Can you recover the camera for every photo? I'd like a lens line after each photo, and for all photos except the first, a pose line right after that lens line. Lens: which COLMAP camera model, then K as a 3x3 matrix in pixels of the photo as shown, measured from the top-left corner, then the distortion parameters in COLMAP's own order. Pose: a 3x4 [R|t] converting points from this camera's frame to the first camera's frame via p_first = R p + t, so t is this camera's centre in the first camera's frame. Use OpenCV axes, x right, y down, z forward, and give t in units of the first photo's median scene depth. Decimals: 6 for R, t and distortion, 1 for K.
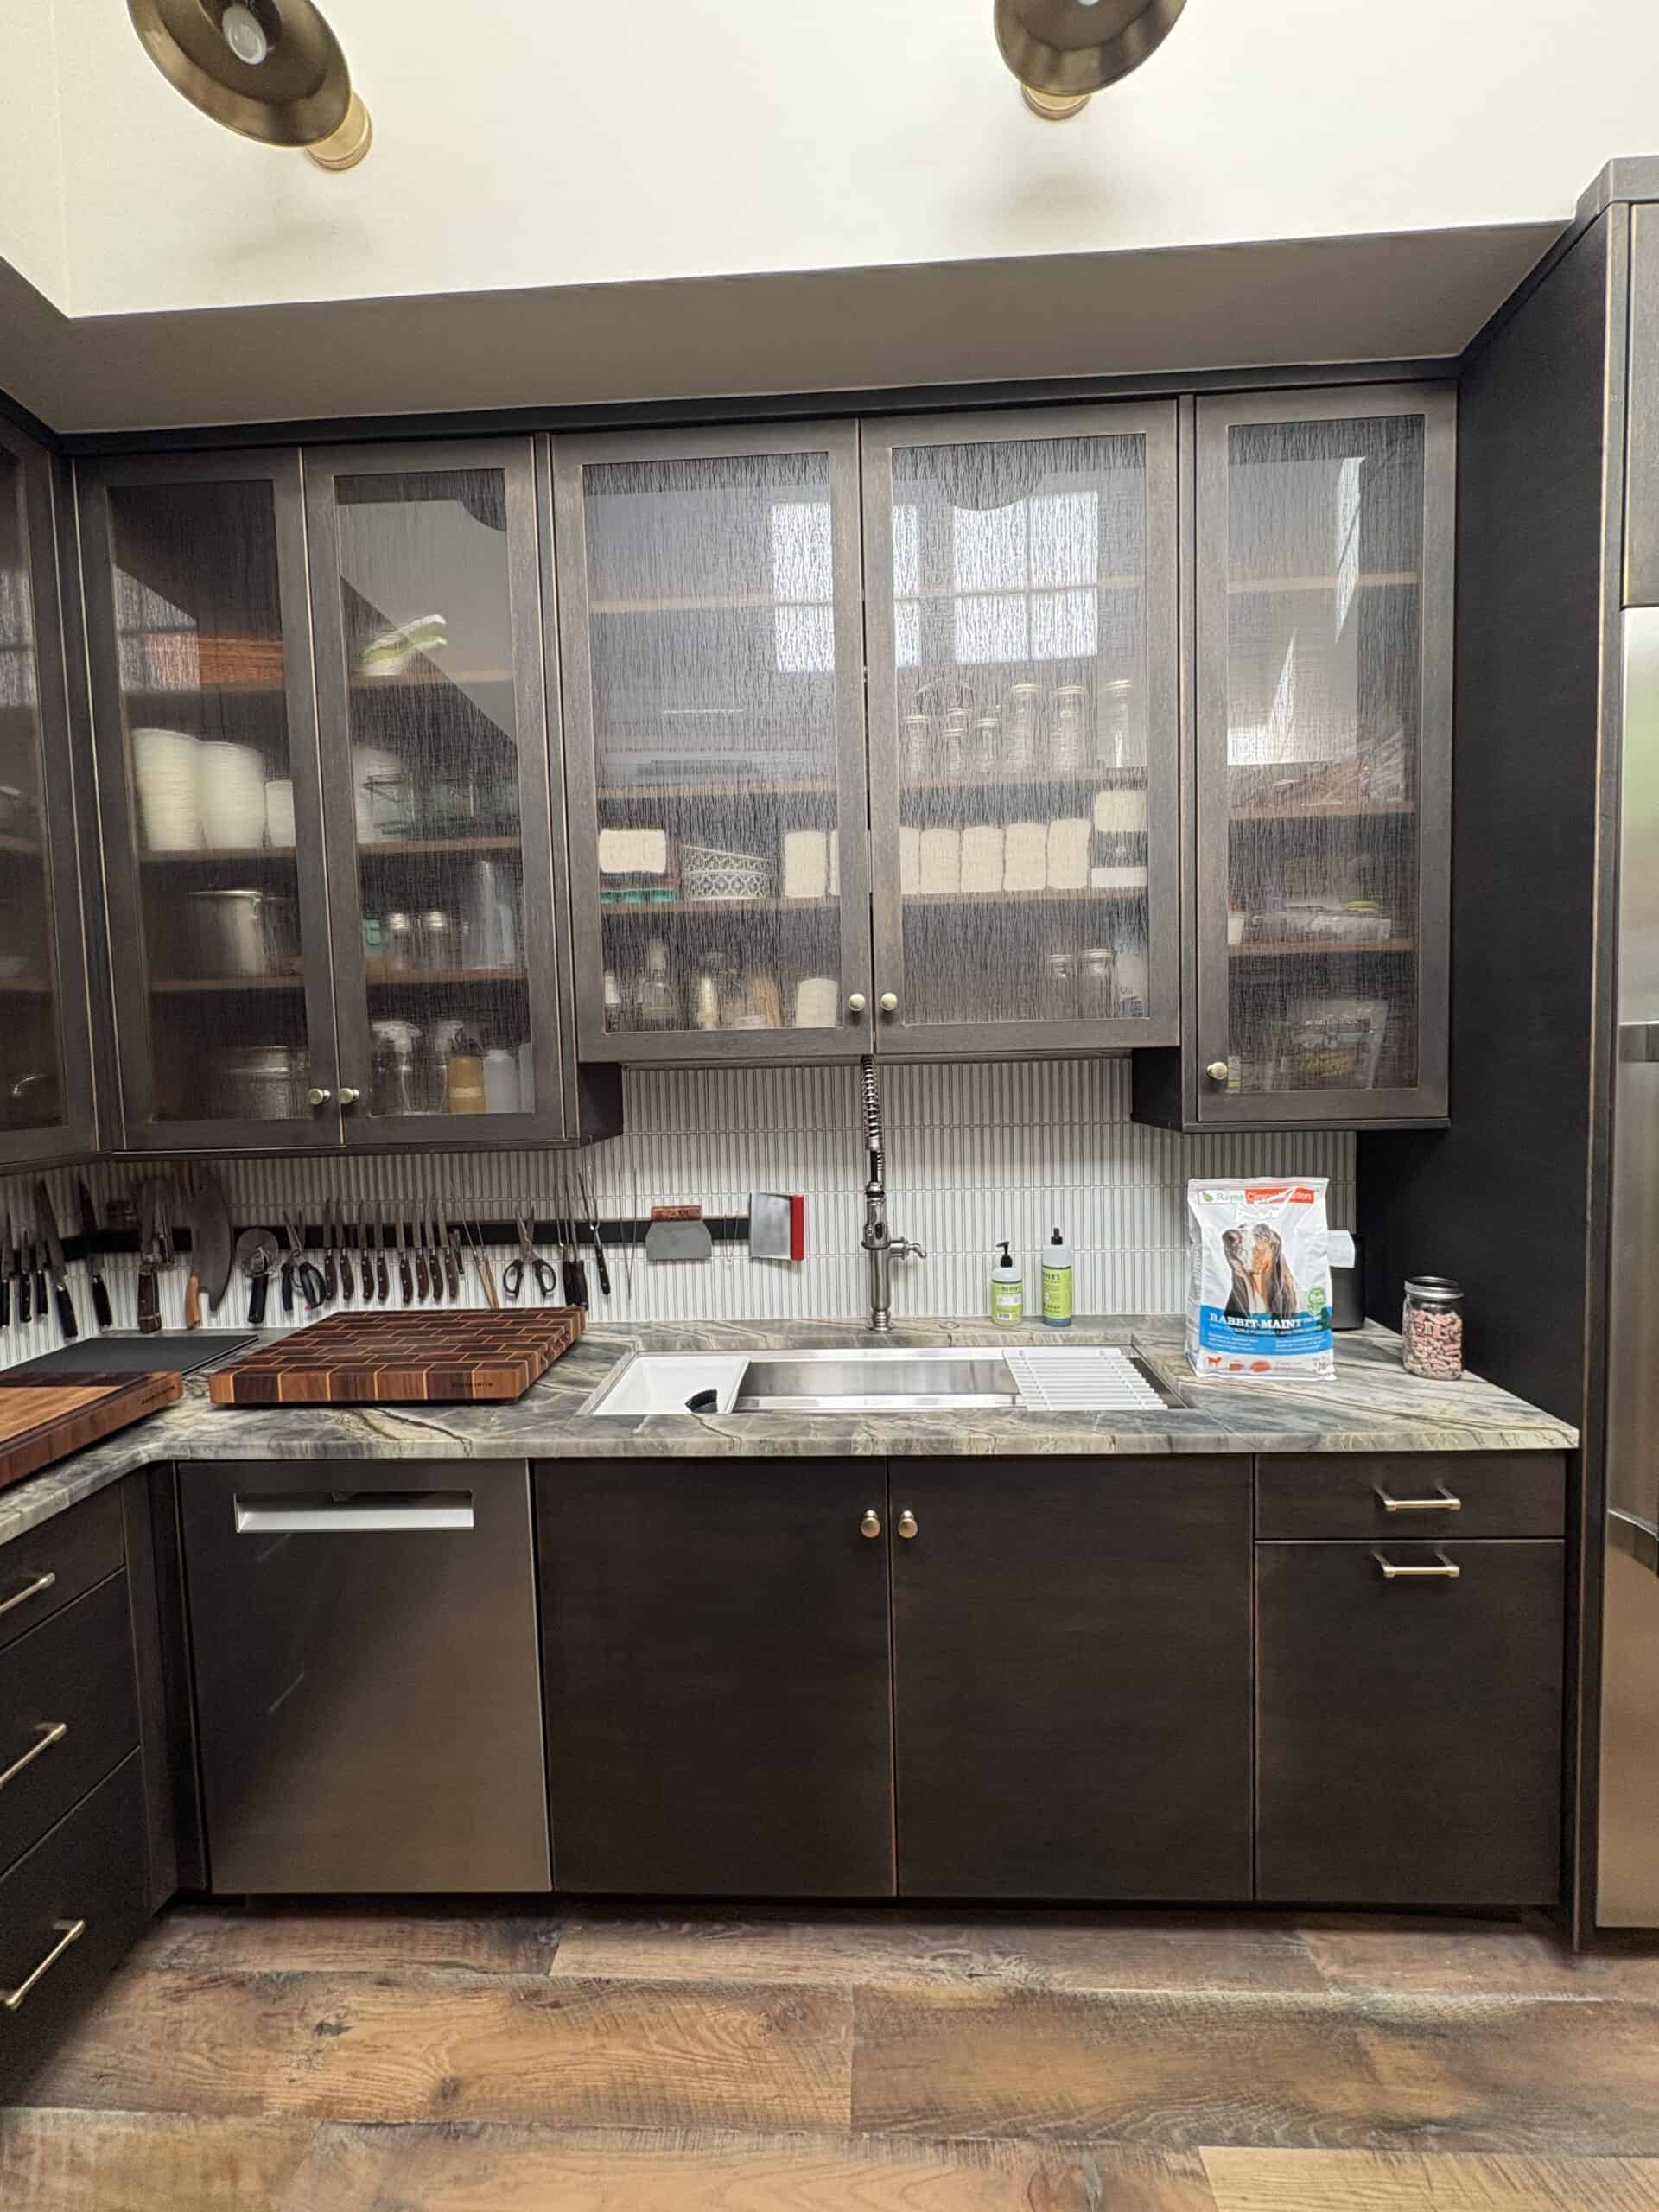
lens RADIAL K [[879.8, 0, 826.0], [0, 879.8, 1103.6], [0, 0, 1]] dist [-0.001109, 0.000046]
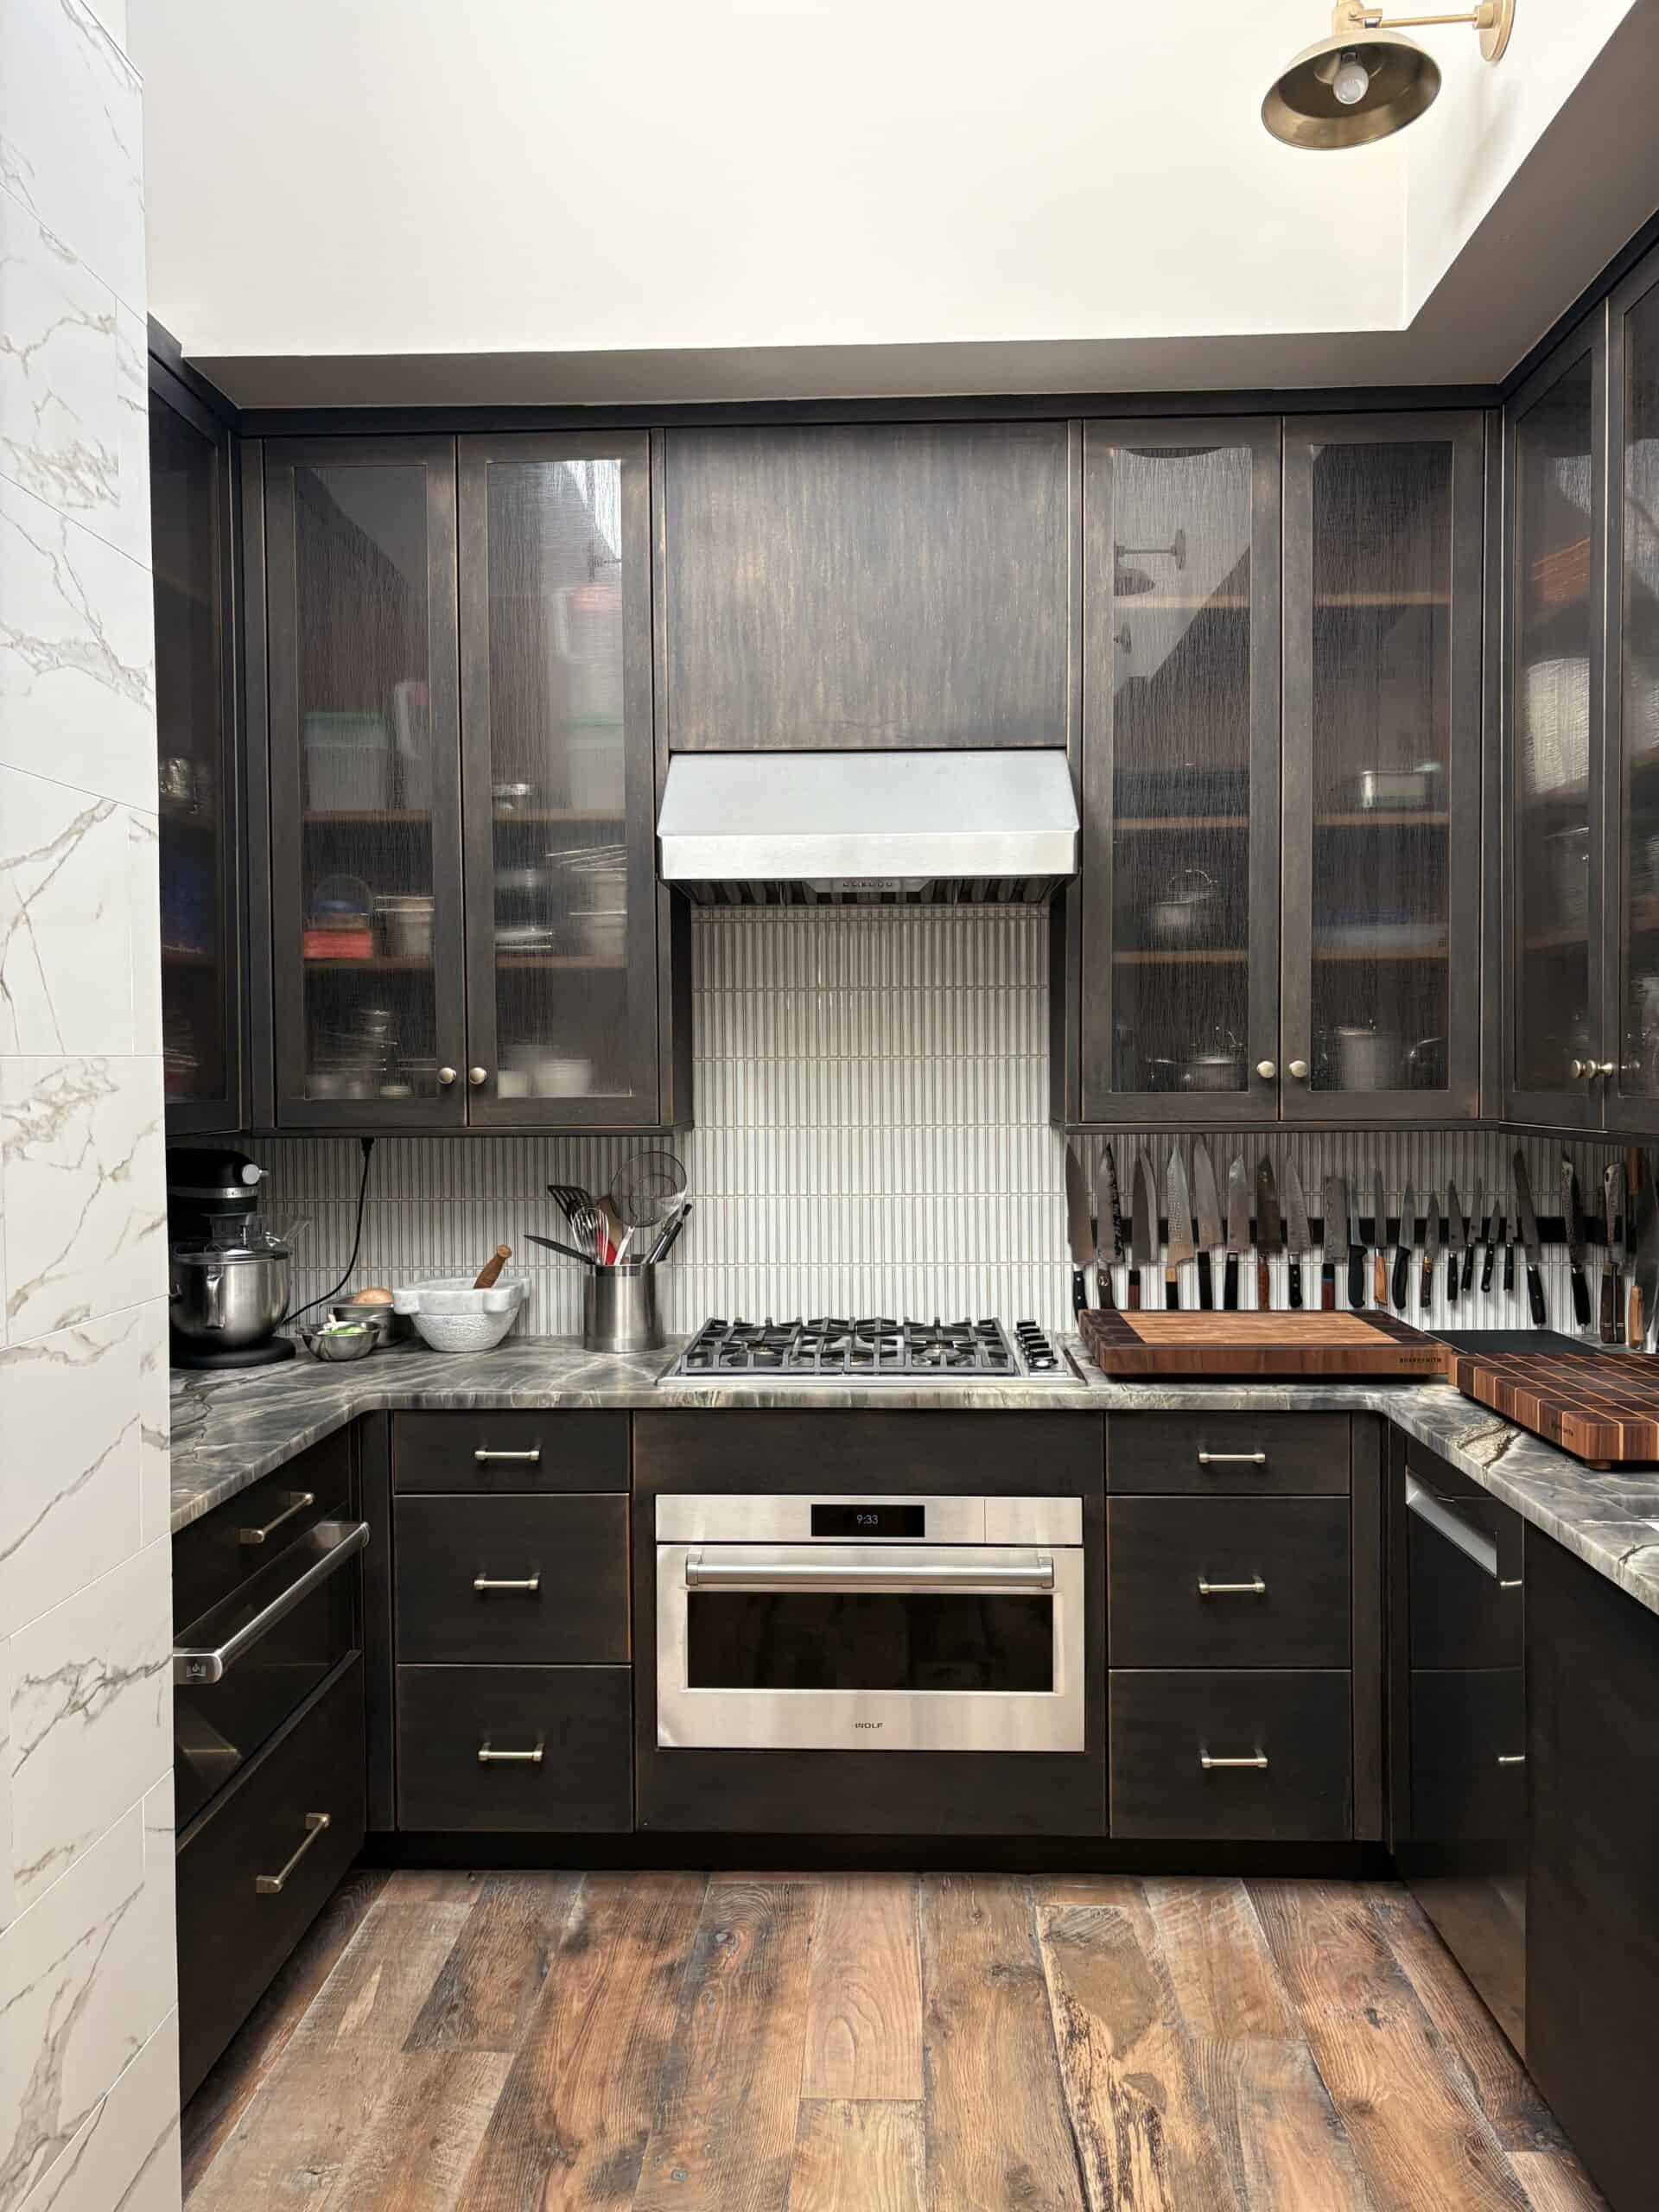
lens RADIAL K [[1673.8, 0, 820.3], [0, 1673.8, 1117.2], [0, 0, 1]] dist [0.050832, -0.052892]
pose [[-0.004581, 0.060408, -0.998163, 1.202064], [-0.045994, 0.997105, 0.060555, -0.030546], [0.998931, 0.046187, -0.001790, 0.326022]]
